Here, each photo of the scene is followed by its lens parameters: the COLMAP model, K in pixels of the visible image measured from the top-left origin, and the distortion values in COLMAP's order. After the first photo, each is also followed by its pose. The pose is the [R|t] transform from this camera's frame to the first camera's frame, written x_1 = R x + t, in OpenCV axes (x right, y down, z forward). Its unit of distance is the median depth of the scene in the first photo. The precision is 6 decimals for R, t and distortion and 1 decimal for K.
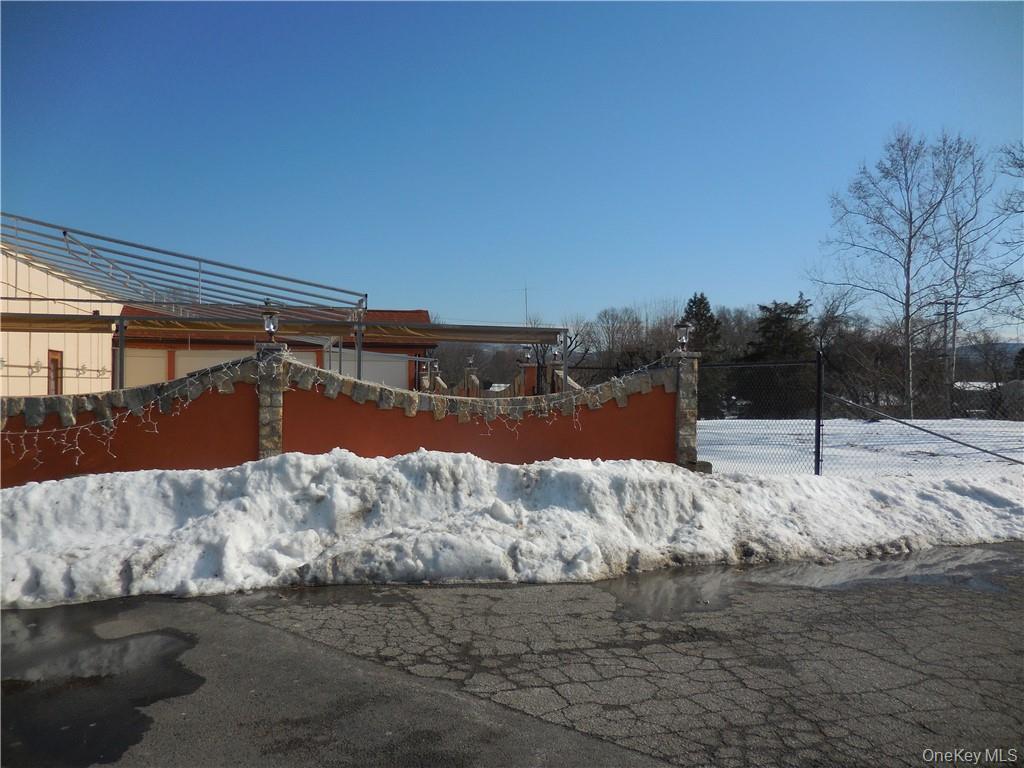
lens RADIAL K [[785.9, 0, 512.0], [0, 785.9, 384.0], [0, 0, 1]] dist [0.003356, 0.002871]
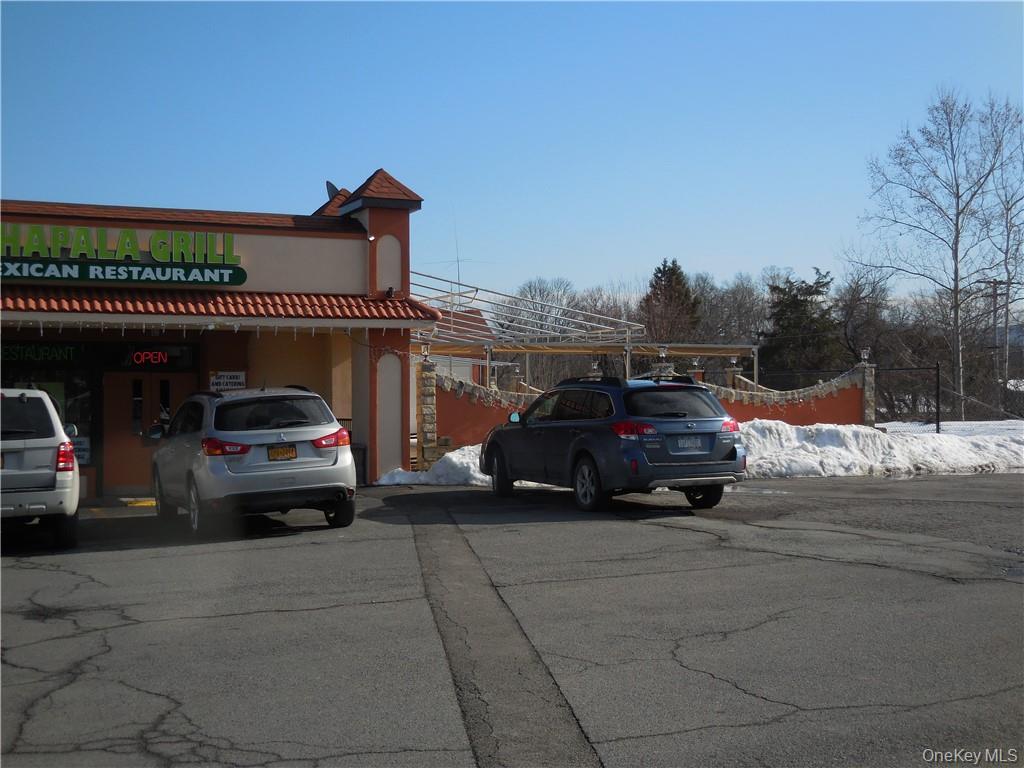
lens RADIAL K [[1348.7, 0, 512.0], [0, 1348.7, 384.0], [0, 0, 1]] dist [-0.004333, -0.042879]
pose [[0.986679, -0.015012, 0.161987, -0.237897], [0.016116, 0.999855, -0.005503, 0.001408], [-0.161880, 0.008040, 0.986778, -0.412145]]
